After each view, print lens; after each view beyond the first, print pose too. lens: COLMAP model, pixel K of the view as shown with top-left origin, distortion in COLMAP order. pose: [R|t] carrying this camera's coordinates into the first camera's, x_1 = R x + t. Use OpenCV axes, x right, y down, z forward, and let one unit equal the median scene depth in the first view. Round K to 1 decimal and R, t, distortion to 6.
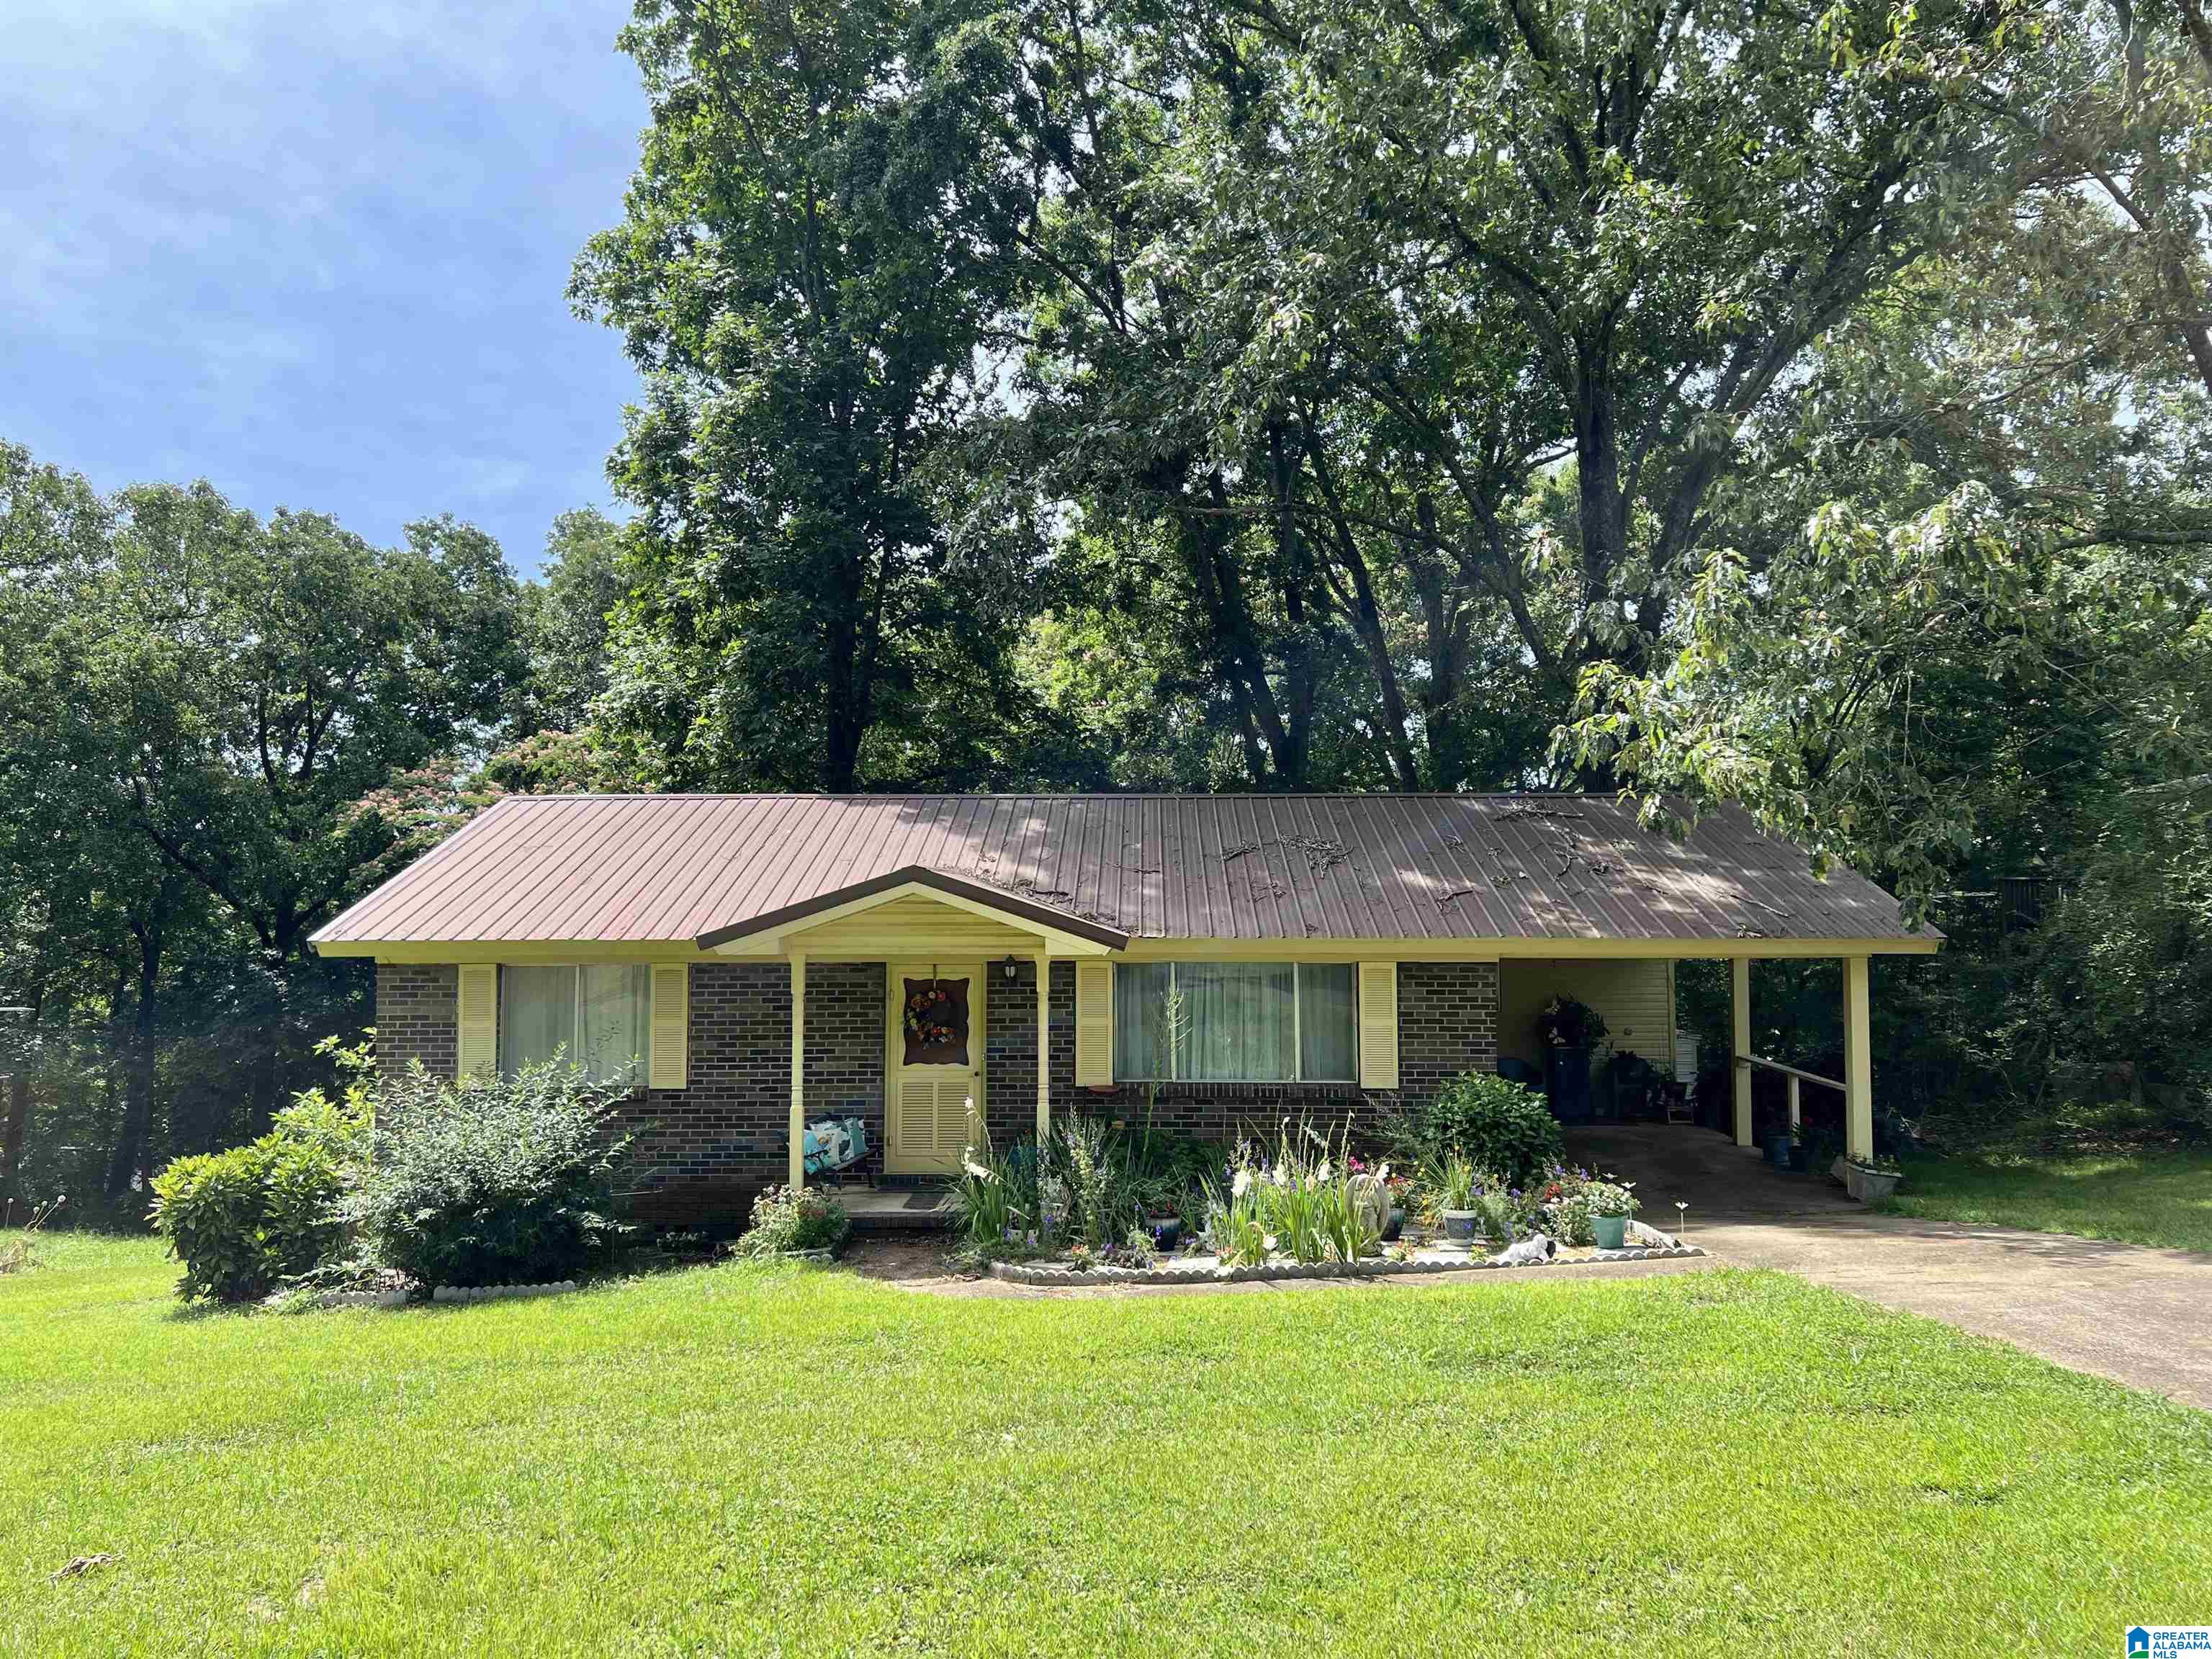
lens RADIAL K [[1666.5, 0, 1097.4], [0, 1666.5, 782.3], [0, 0, 1]] dist [0.045698, -0.053831]
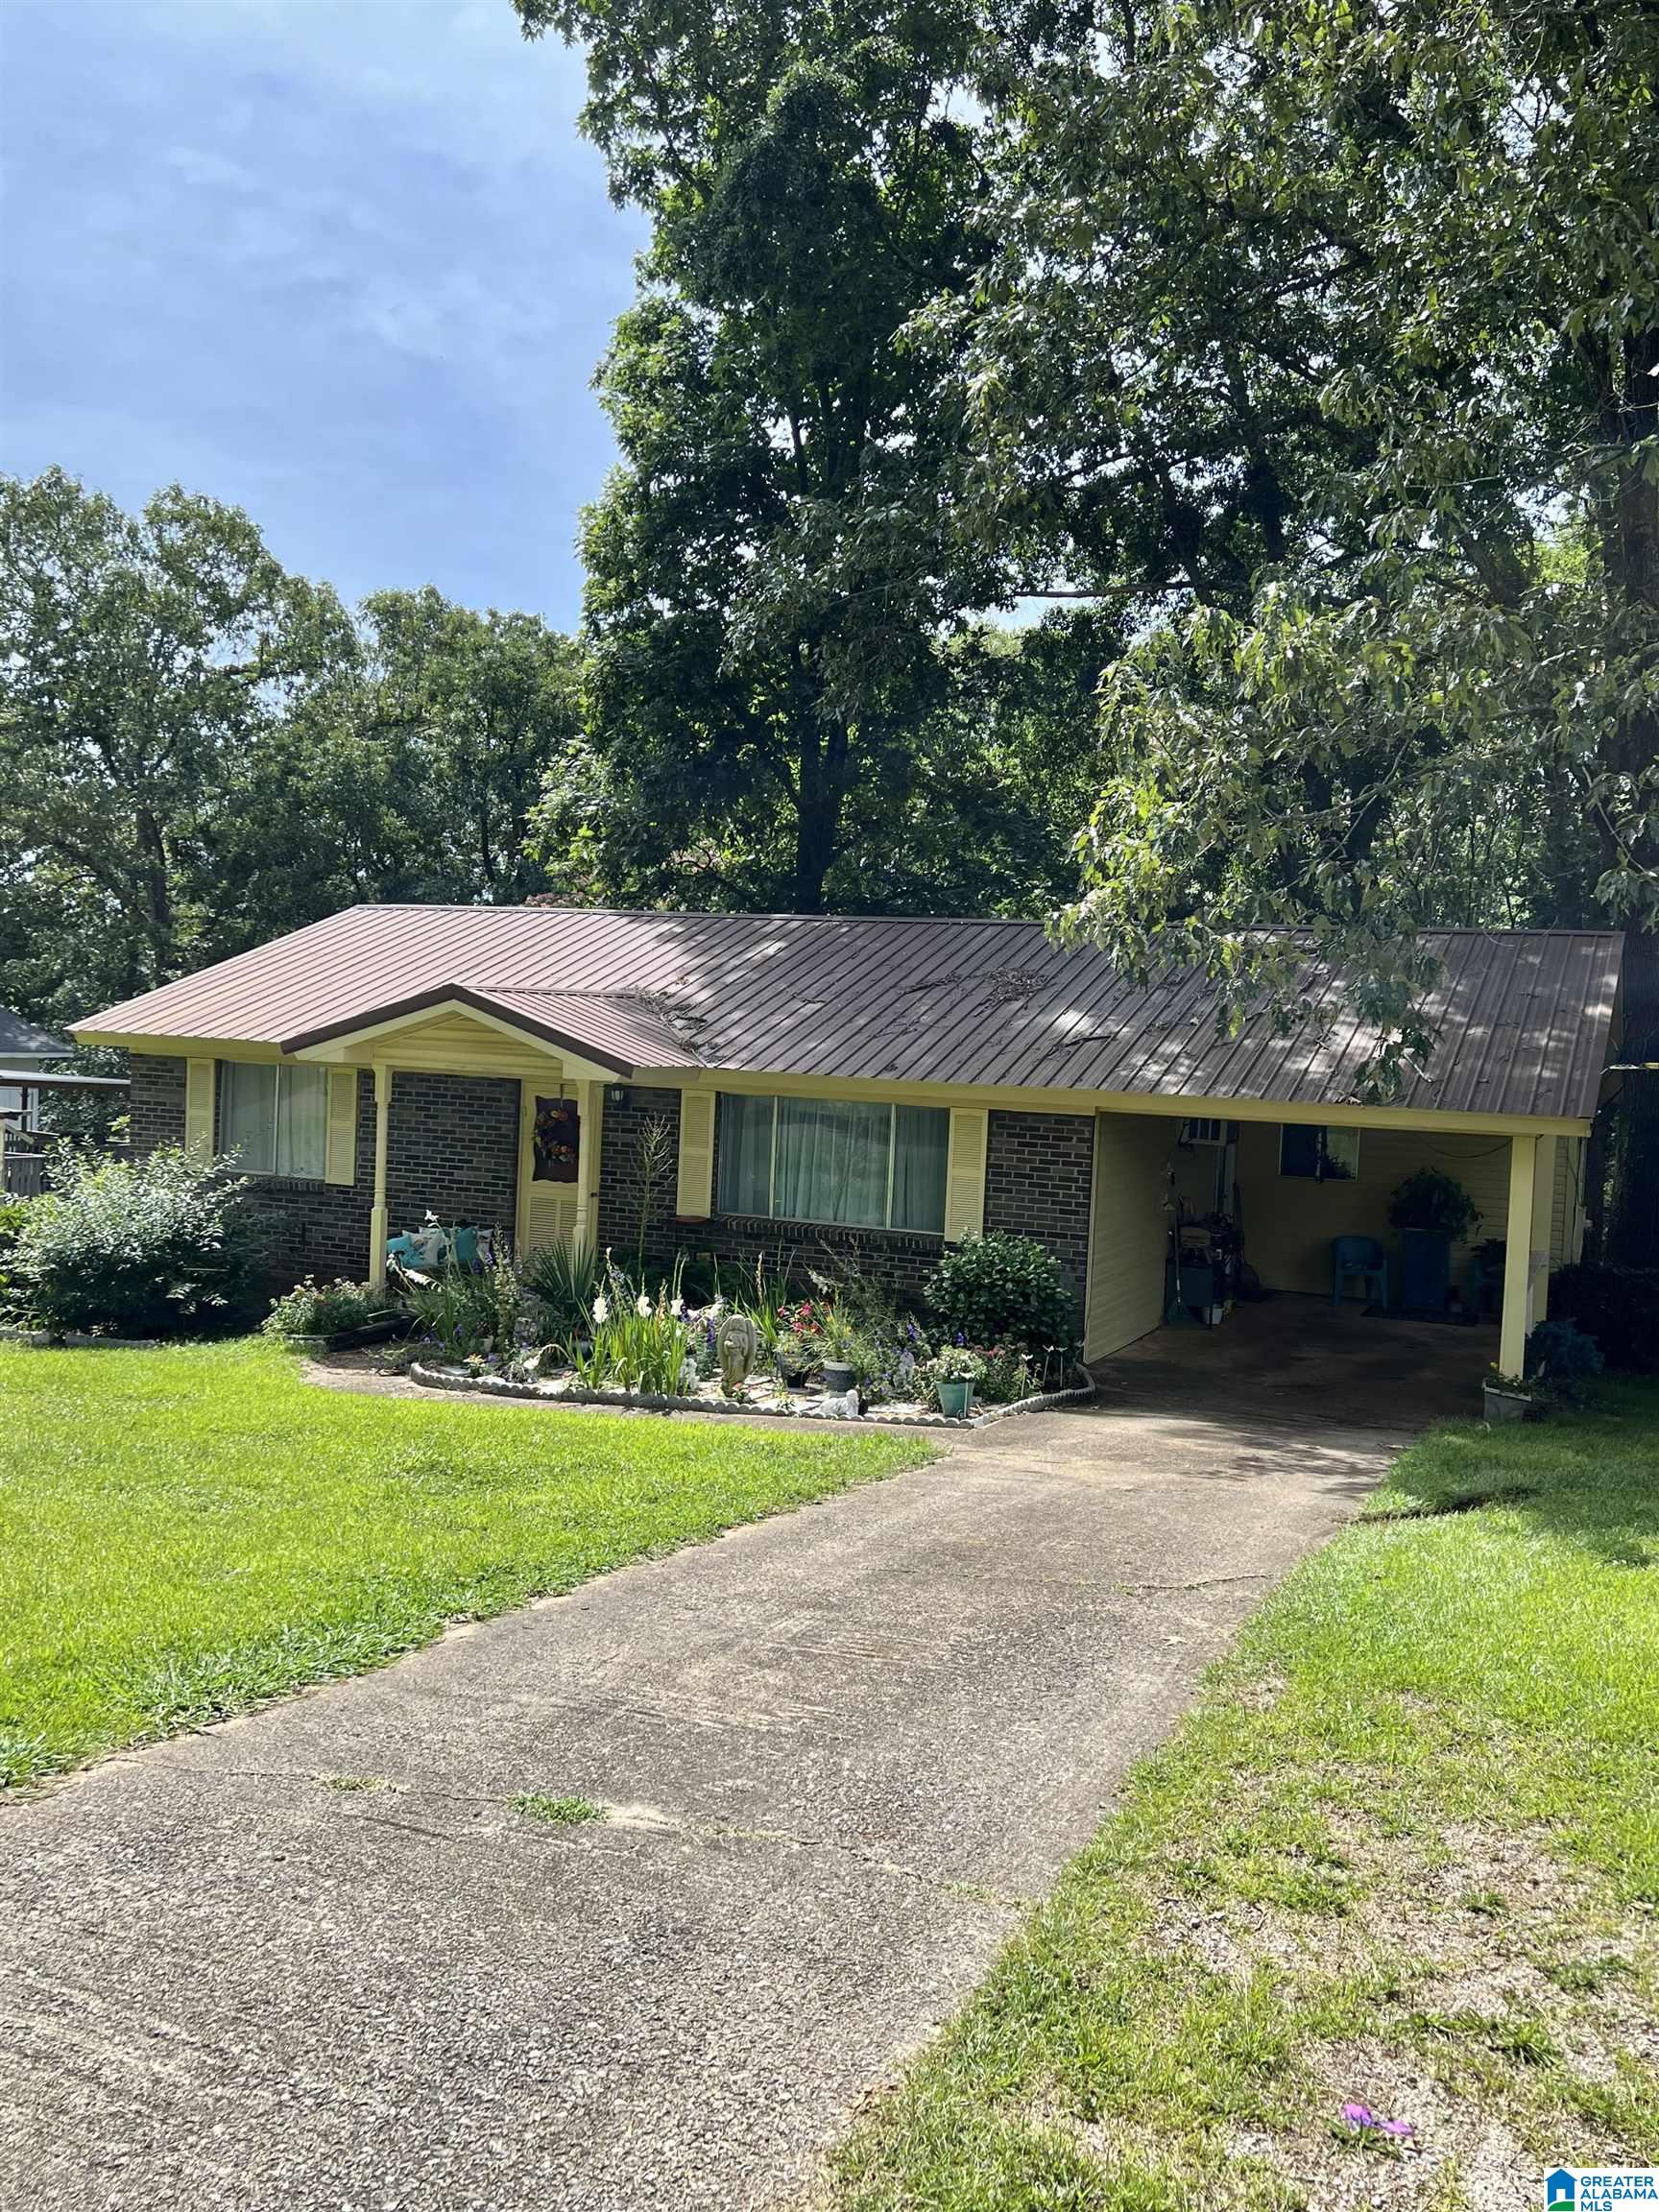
lens RADIAL K [[1910.2, 0, 835.9], [0, 1910.2, 1061.7], [0, 0, 1]] dist [0.049557, -0.052349]
pose [[0.921740, 0.052772, -0.384202, 0.504944], [-0.018094, 0.995471, 0.093324, -0.014573], [0.387387, -0.079069, 0.918520, 0.007228]]
